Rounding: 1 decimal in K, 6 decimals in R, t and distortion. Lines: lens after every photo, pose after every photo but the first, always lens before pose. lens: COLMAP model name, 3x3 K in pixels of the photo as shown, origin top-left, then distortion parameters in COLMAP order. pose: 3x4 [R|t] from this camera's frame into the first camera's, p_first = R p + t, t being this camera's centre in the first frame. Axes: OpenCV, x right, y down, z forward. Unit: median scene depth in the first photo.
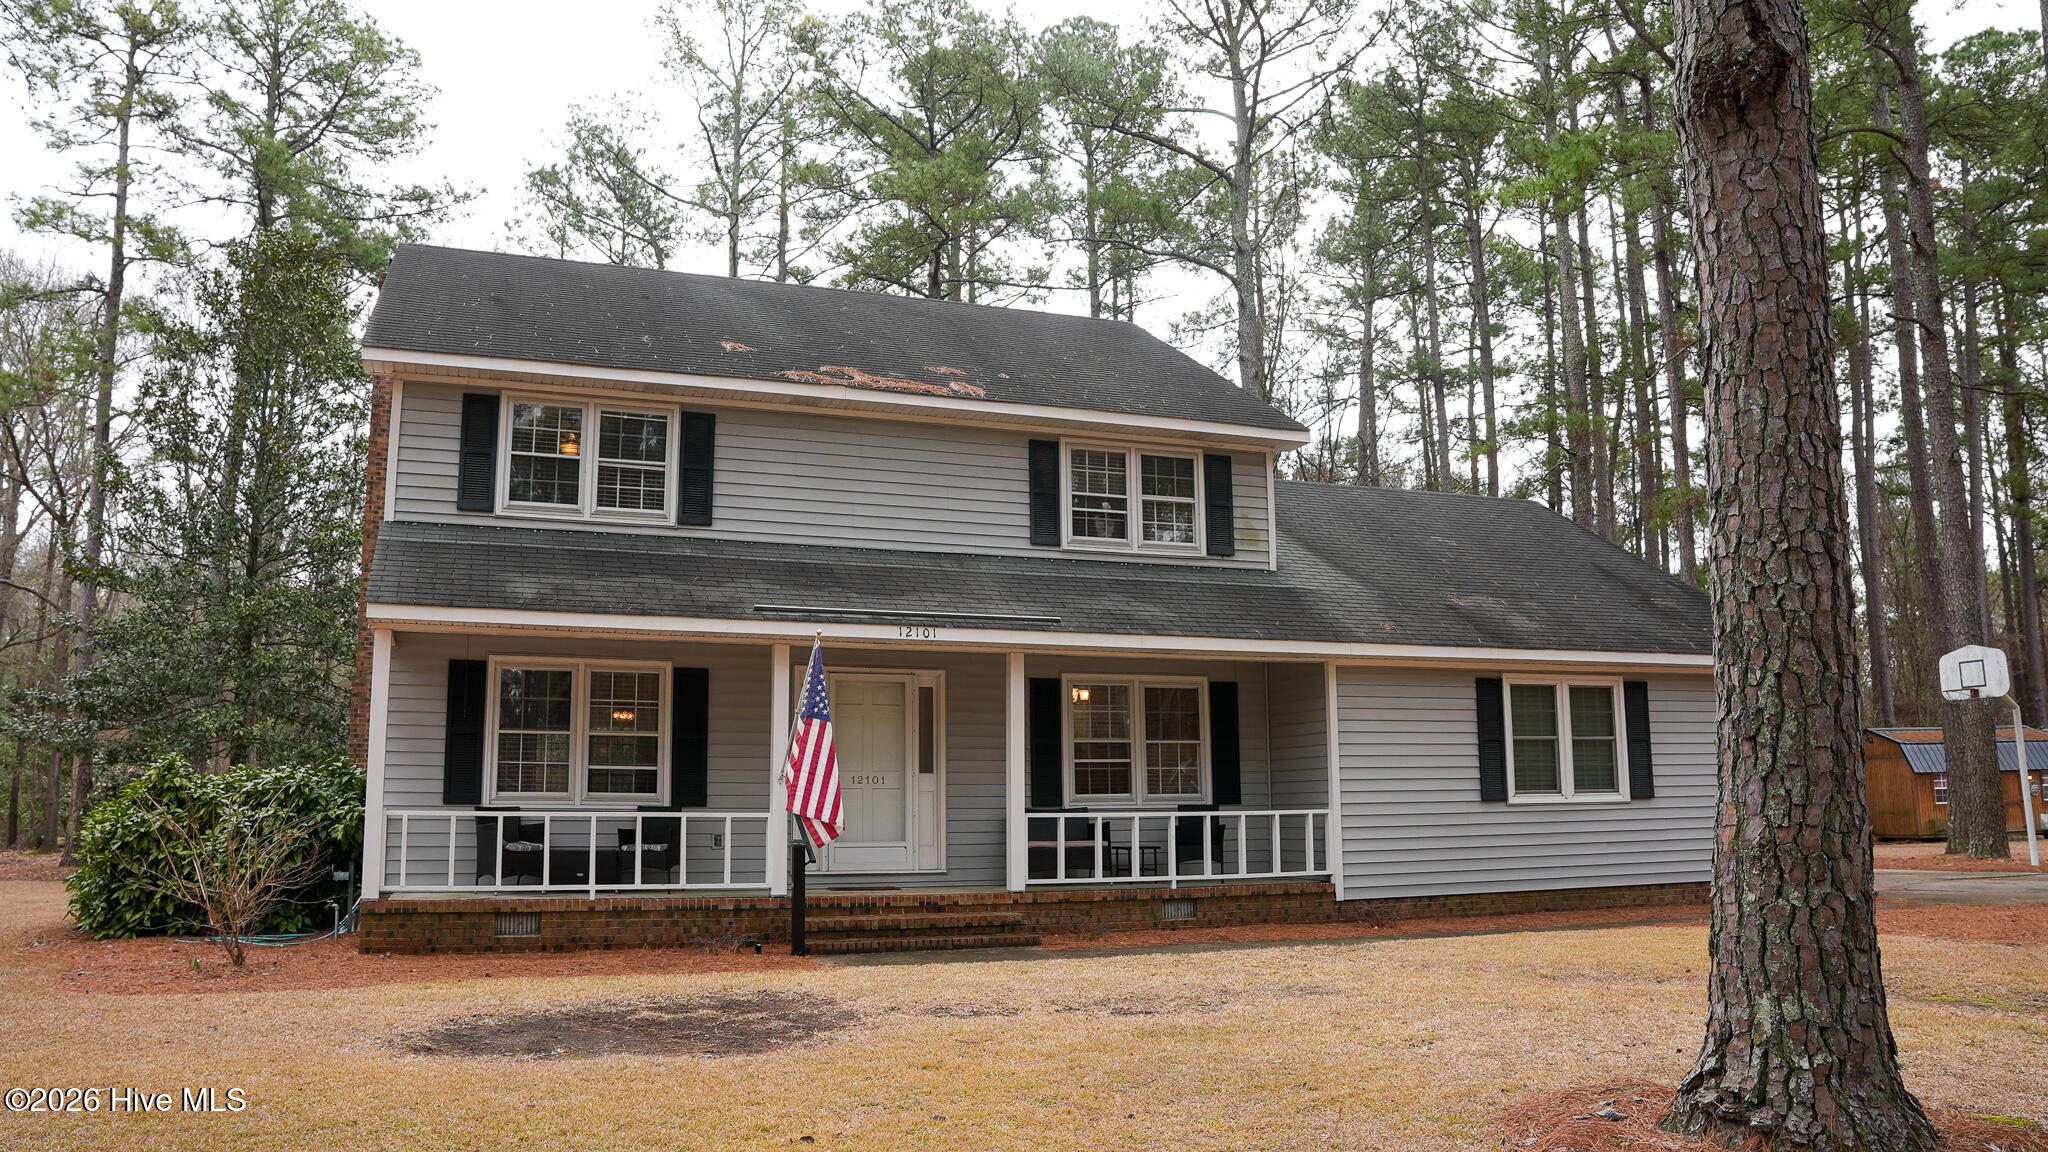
lens RADIAL K [[1578.8, 0, 1061.3], [0, 1578.8, 564.1], [0, 0, 1]] dist [-0.126278, 0.005871]
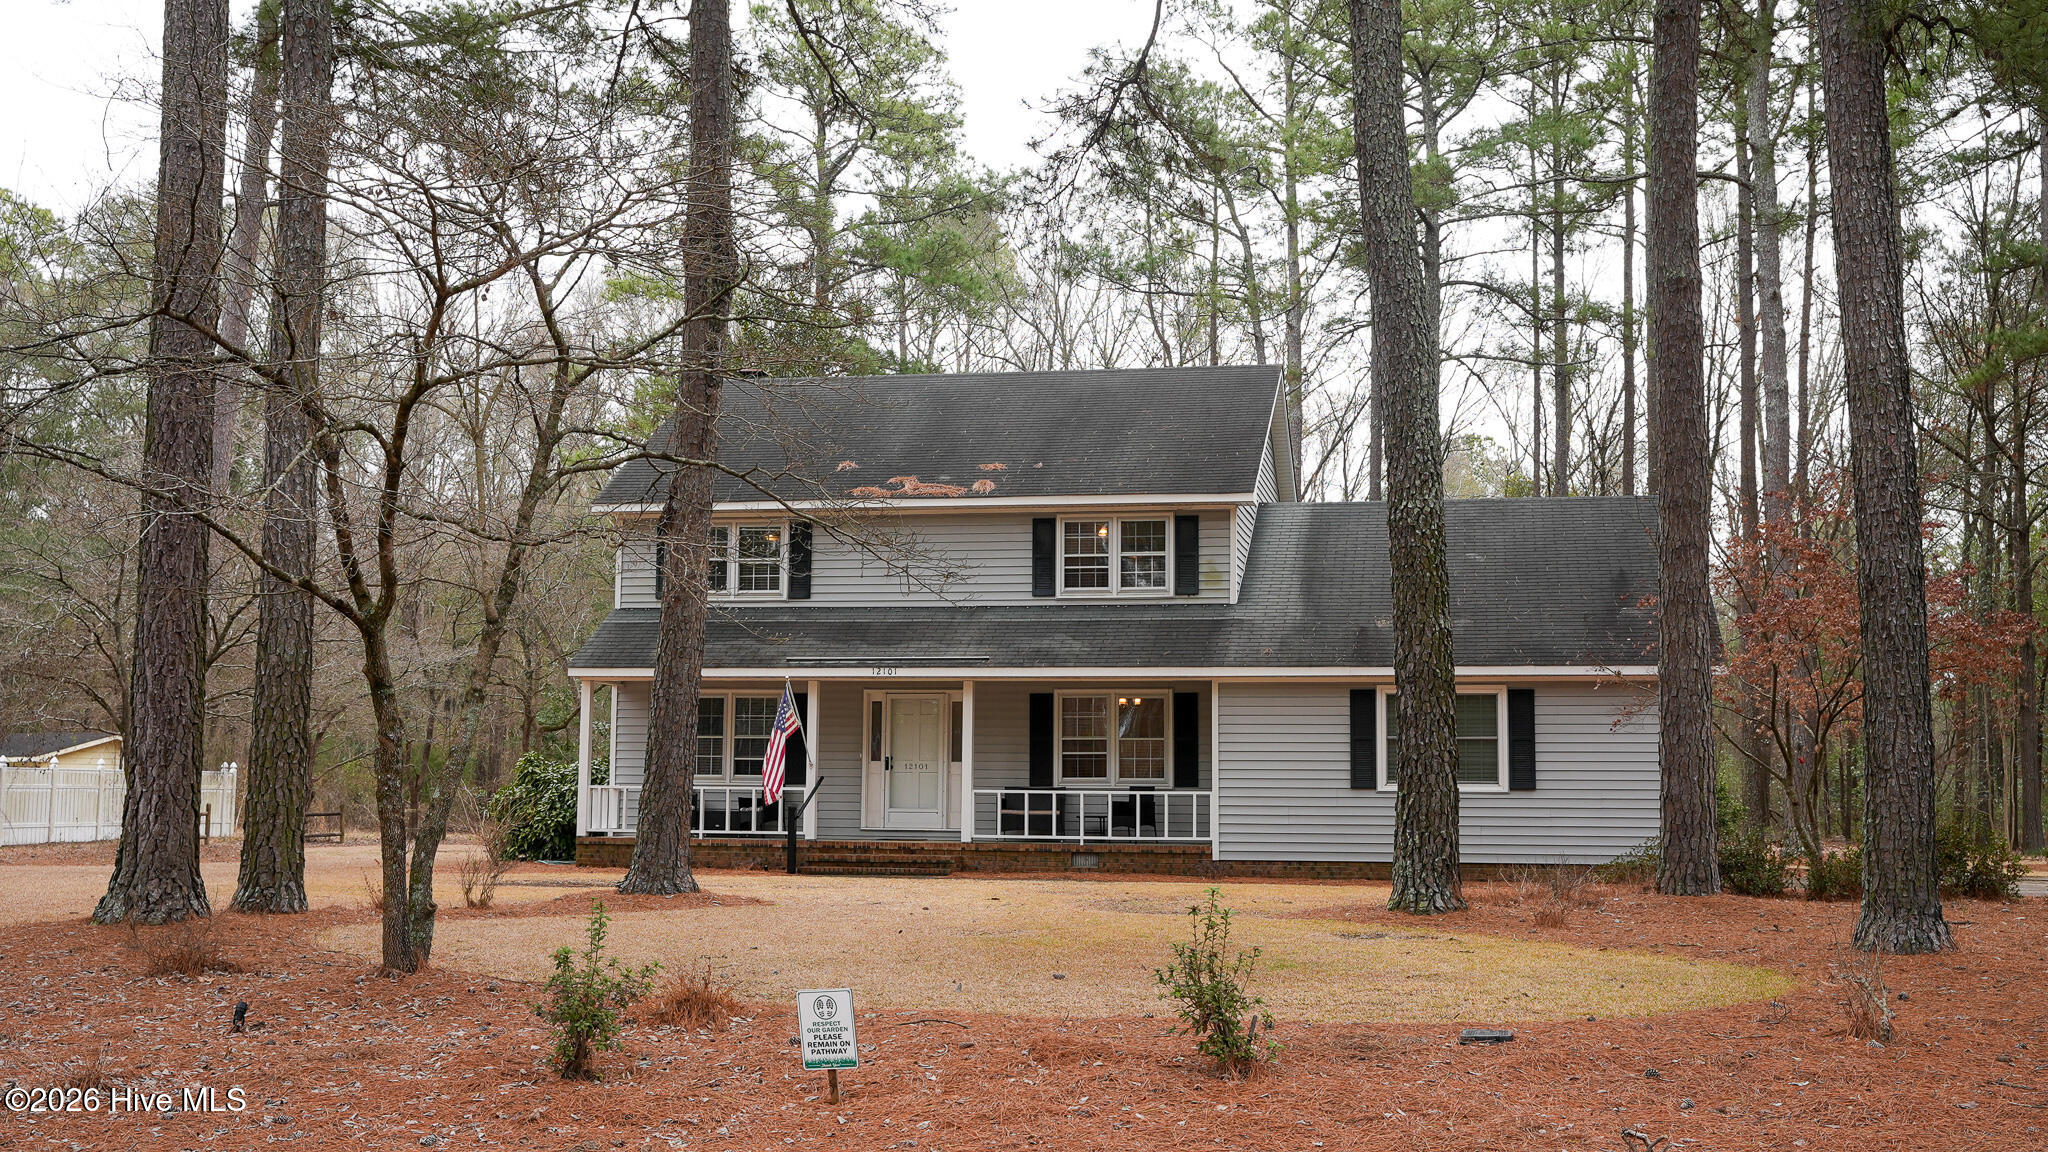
lens RADIAL K [[2294.3, 0, 1024.0], [0, 2294.3, 576.0], [0, 0, 1]] dist [-0.005395, -0.000941]
pose [[0.834021, -0.036615, -0.550517, 1.121652], [0.070427, 0.996698, 0.040403, -0.116077], [0.547220, -0.072468, 0.833846, -0.698455]]
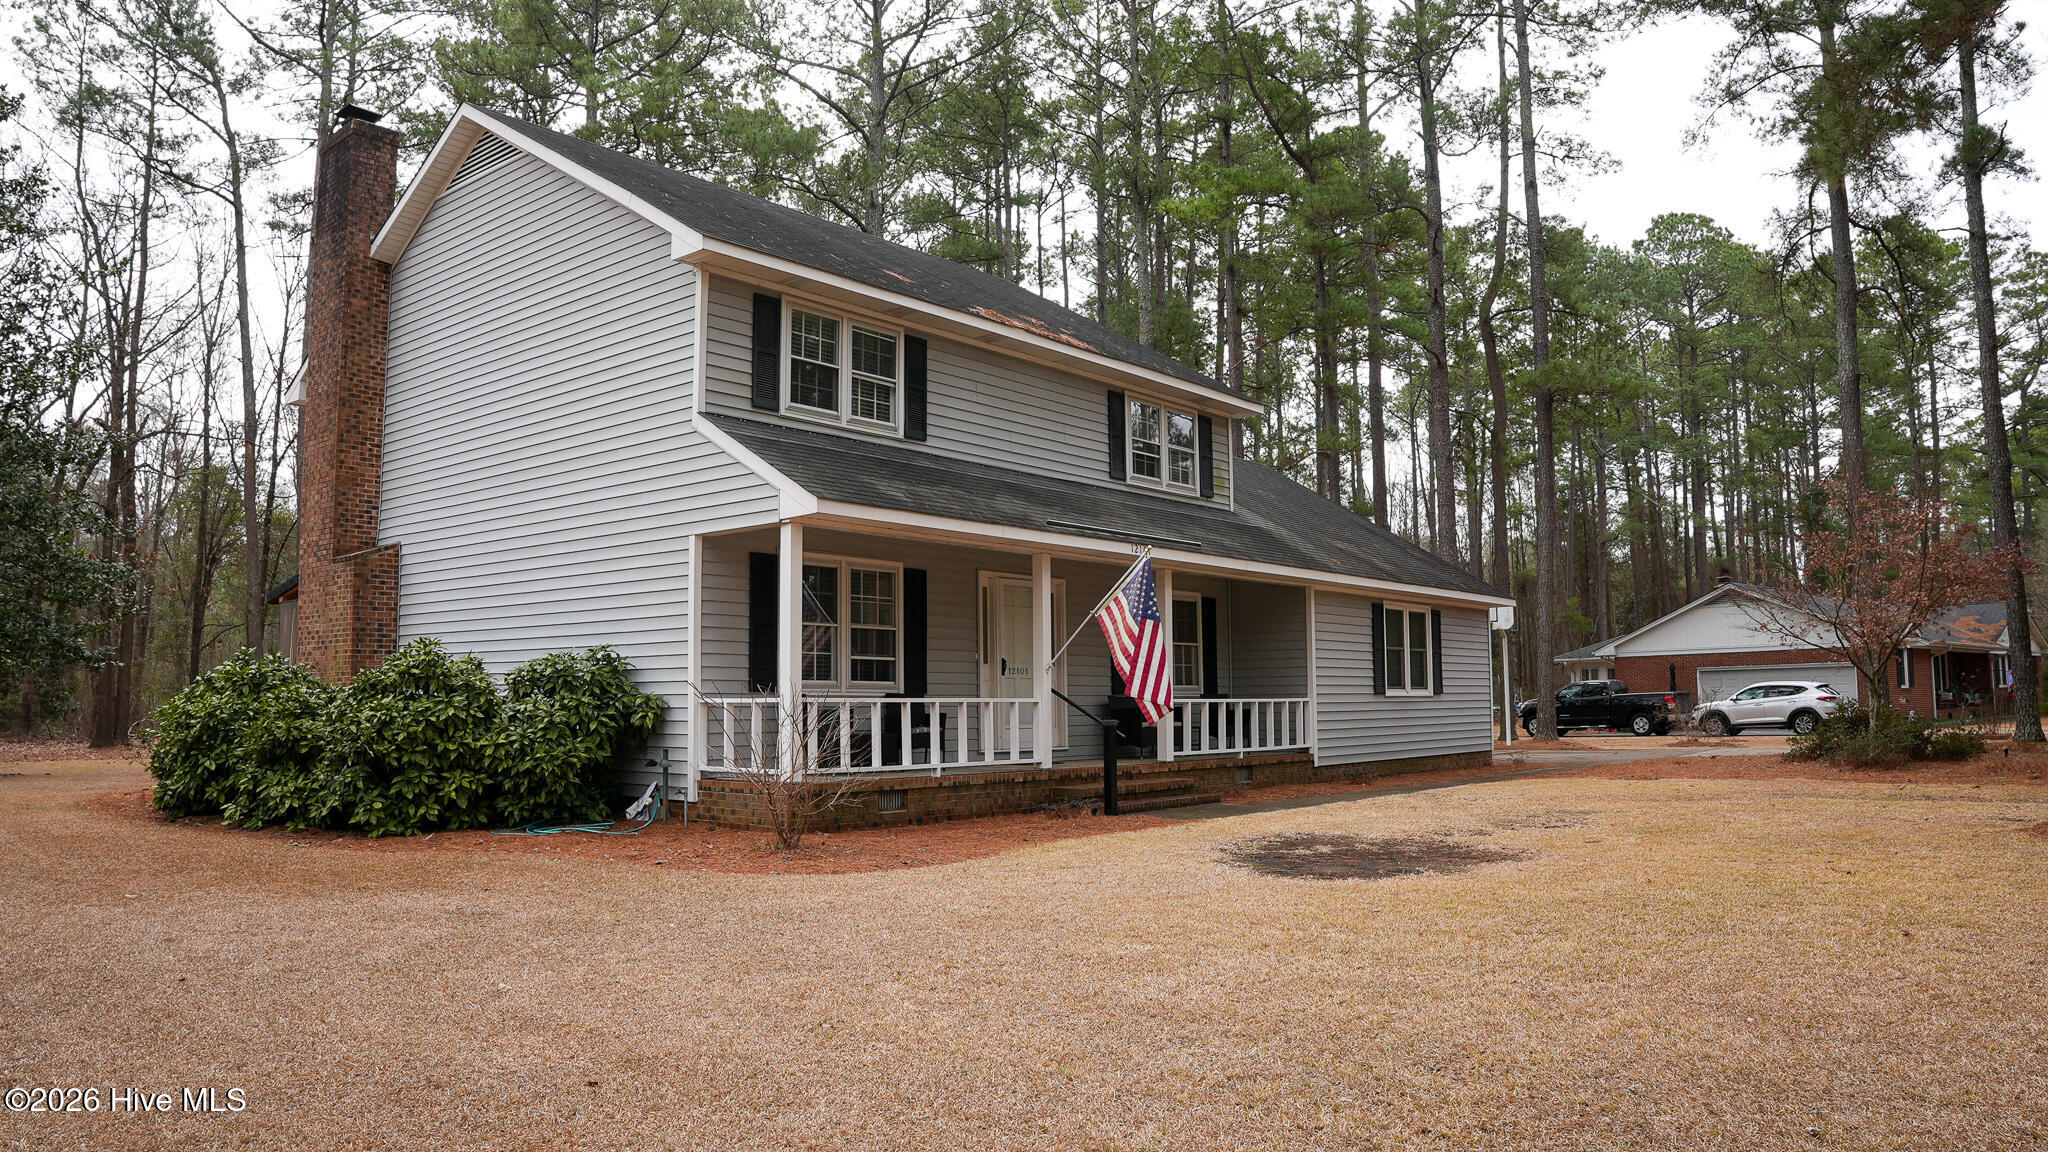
lens RADIAL K [[1420.1, 0, 1024.0], [0, 1420.1, 576.0], [0, 0, 1]] dist [-0.180997, 0.145016]
pose [[0.882787, 0.047450, 0.467372, -0.603185], [-0.076747, 0.996087, 0.043834, 0.020471], [-0.463463, -0.074566, 0.882973, 0.074730]]
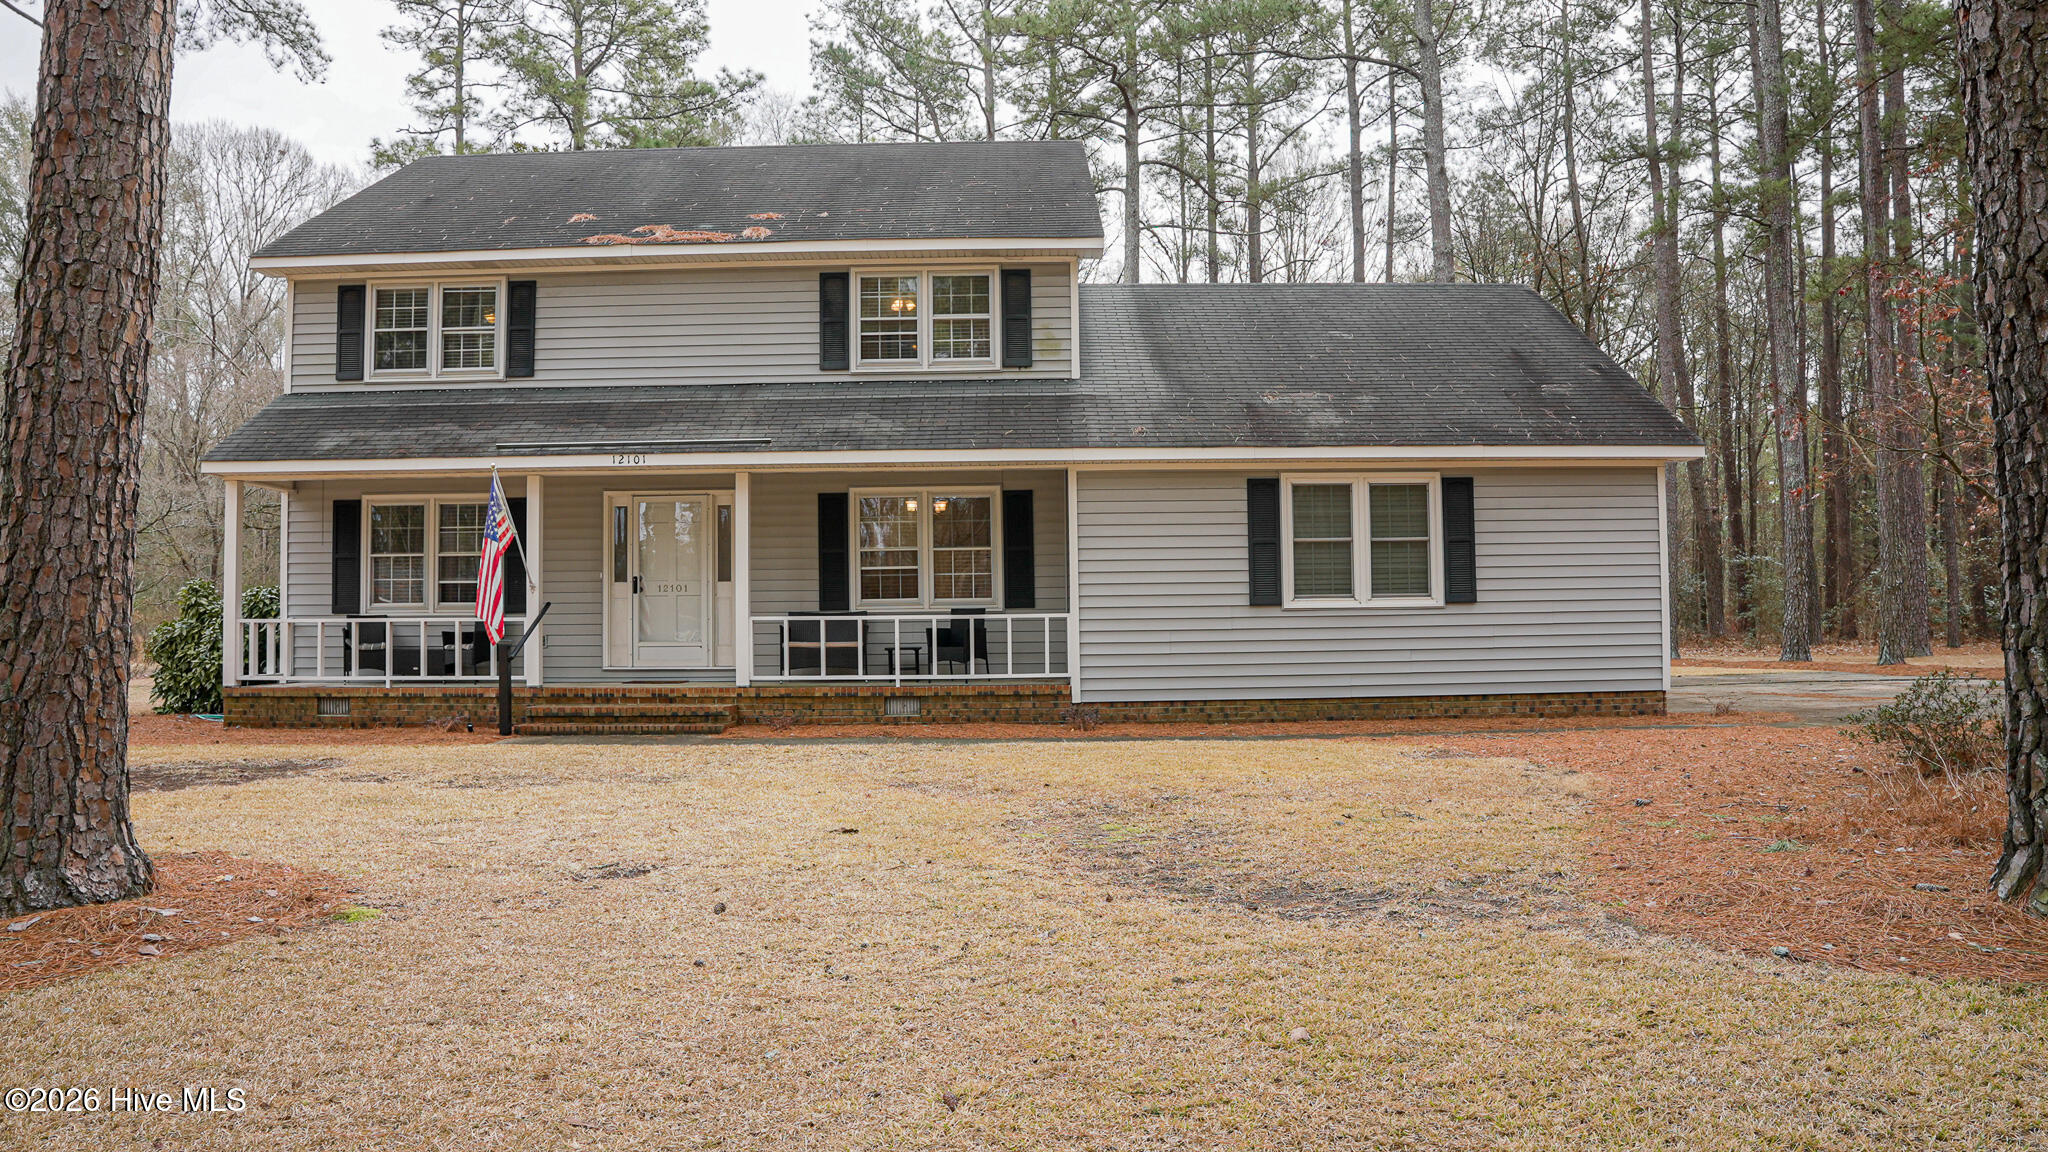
lens RADIAL K [[1420.1, 0, 1024.0], [0, 1420.1, 576.0], [0, 0, 1]] dist [-0.180997, 0.145016]
pose [[0.929359, -0.011454, -0.369000, 0.485982], [0.060324, 0.990796, 0.121176, 0.019452], [0.364216, -0.134876, 0.921496, 0.146454]]
